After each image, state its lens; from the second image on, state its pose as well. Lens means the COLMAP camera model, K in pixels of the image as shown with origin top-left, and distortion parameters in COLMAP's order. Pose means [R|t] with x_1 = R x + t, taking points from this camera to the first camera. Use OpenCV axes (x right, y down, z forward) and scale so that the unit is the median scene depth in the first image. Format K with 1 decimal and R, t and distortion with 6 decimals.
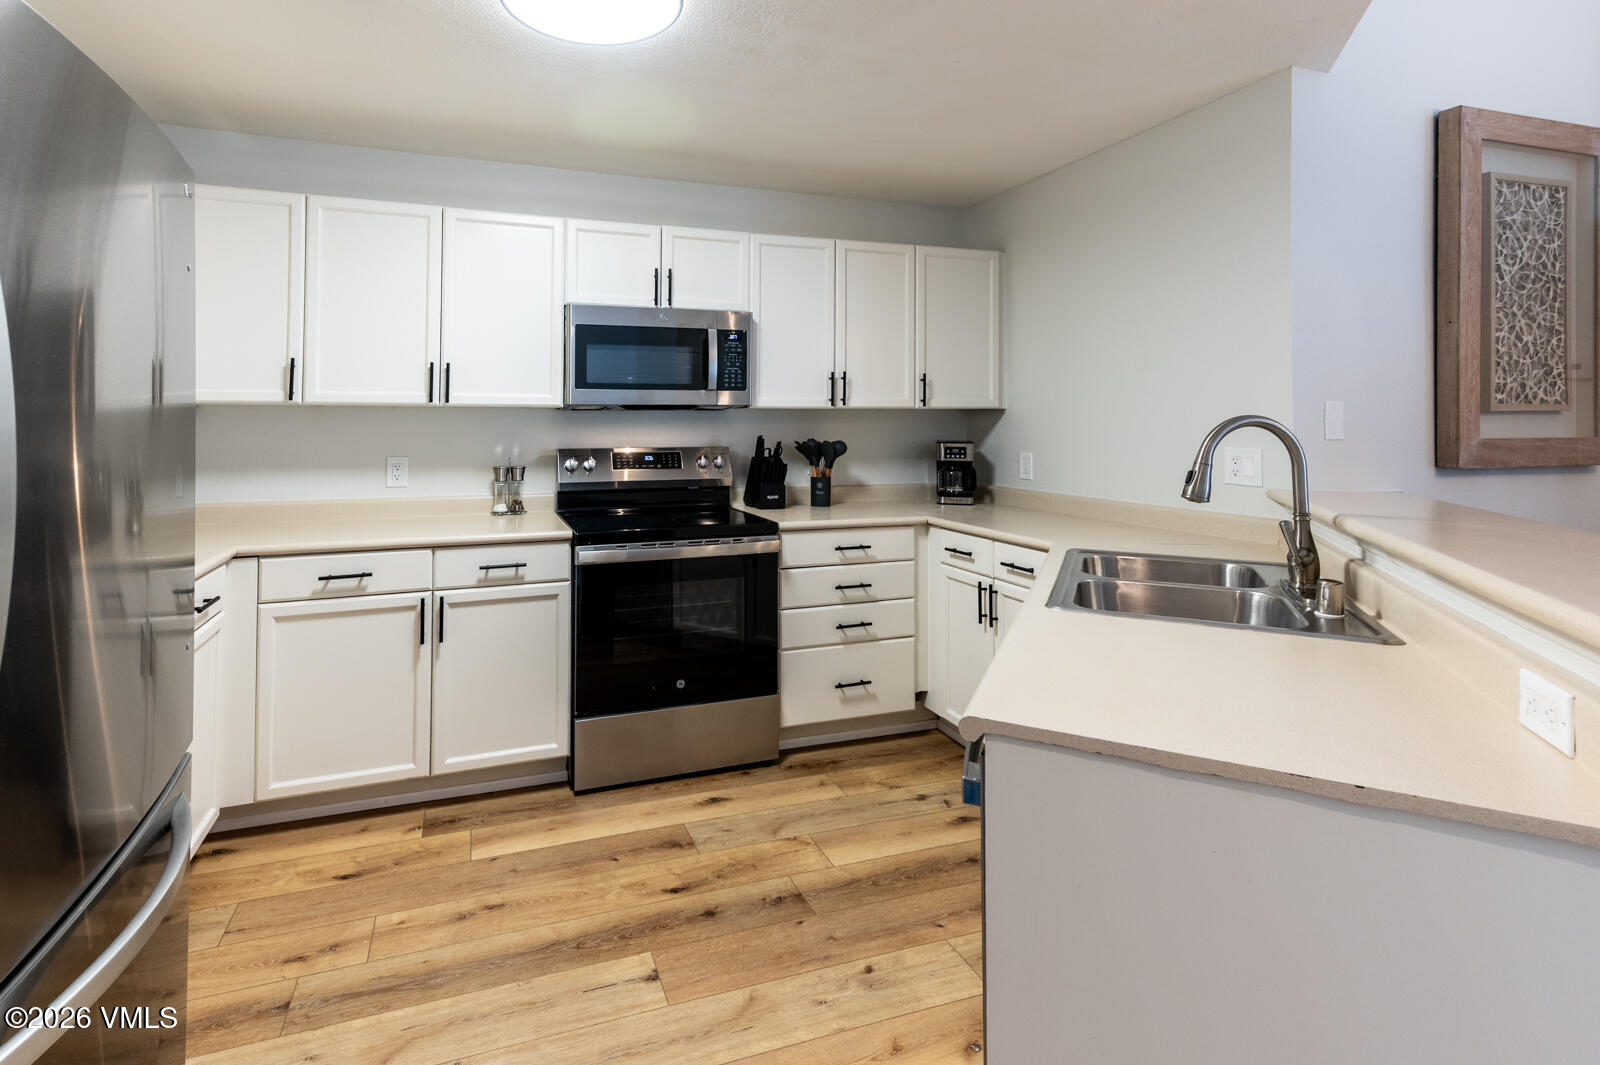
lens RADIAL K [[820.4, 0, 794.8], [0, 820.4, 418.9], [0, 0, 1]] dist [0.015816, -0.000188]
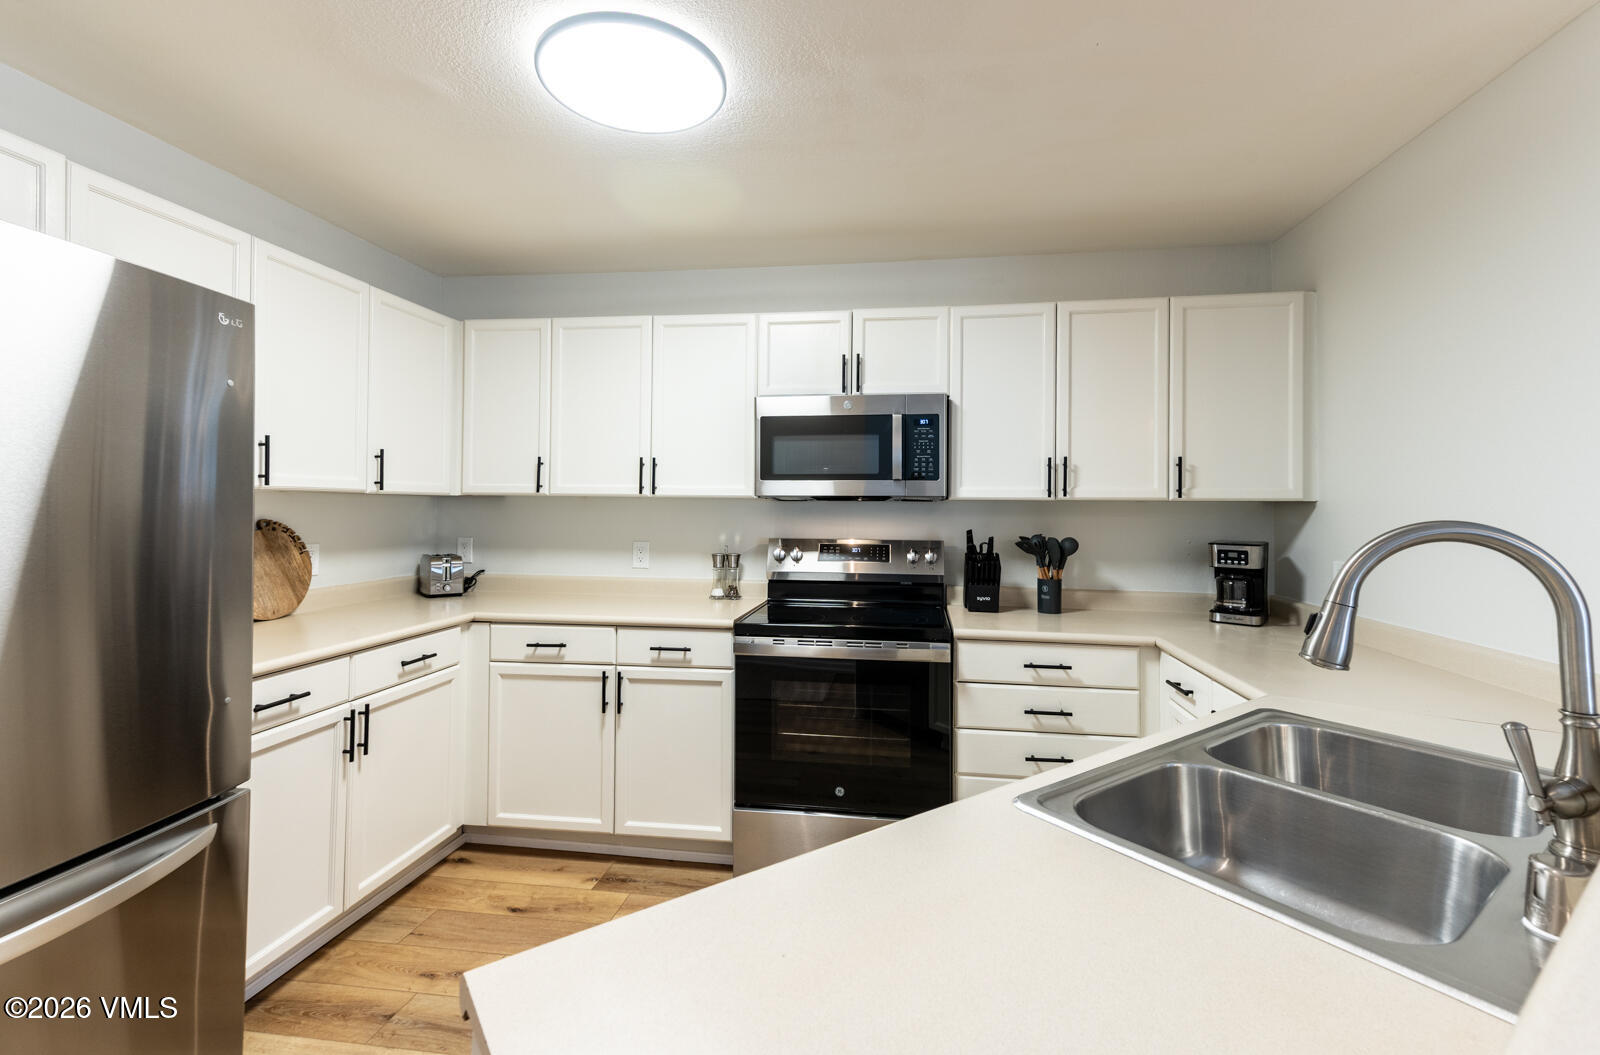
lens RADIAL K [[779.5, 0, 798.0], [0, 779.5, 504.9], [0, 0, 1]] dist [0.029902, 0.000111]
pose [[0.871058, 0.007115, -0.491128, 0.234993], [-0.007546, 0.999971, 0.001103, -0.007237], [0.491122, 0.002745, 0.871086, 0.173235]]
